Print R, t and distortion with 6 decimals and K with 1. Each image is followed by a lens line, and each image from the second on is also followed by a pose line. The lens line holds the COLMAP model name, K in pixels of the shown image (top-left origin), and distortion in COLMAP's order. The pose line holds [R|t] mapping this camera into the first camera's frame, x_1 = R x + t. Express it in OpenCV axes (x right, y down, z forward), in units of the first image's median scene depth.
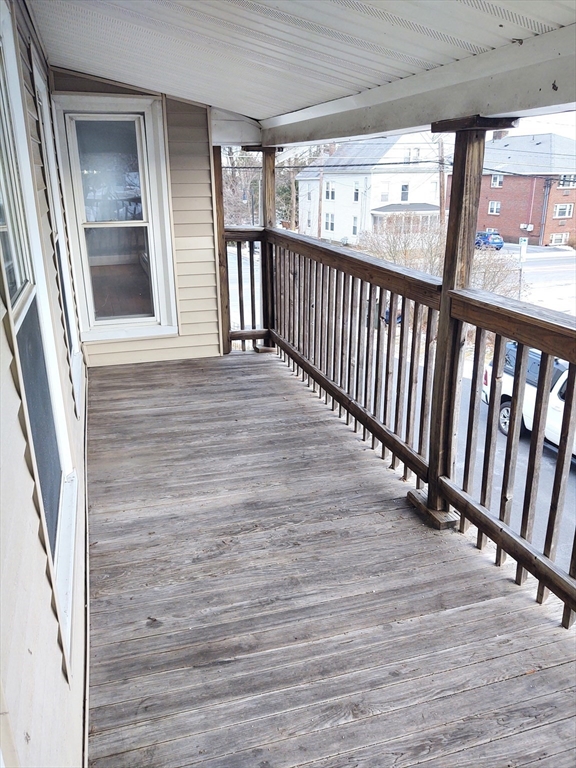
lens RADIAL K [[584.3, 0, 288.0], [0, 584.3, 384.0], [0, 0, 1]] dist [0.050139, -0.073446]
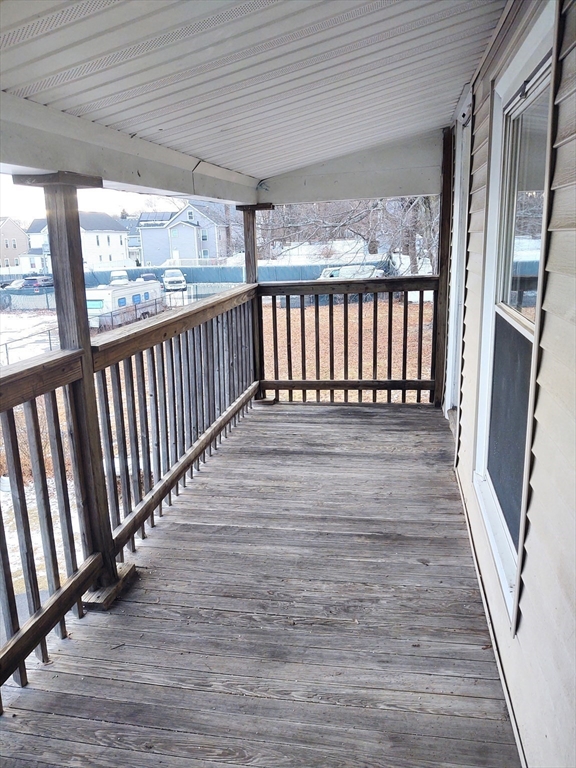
lens RADIAL K [[584.3, 0, 288.0], [0, 584.3, 384.0], [0, 0, 1]] dist [0.050139, -0.073446]
pose [[-0.878096, -0.083133, 0.471207, -0.468144], [0.197314, 0.834247, 0.514878, -0.542799], [-0.435906, 0.545088, -0.716146, 1.593250]]
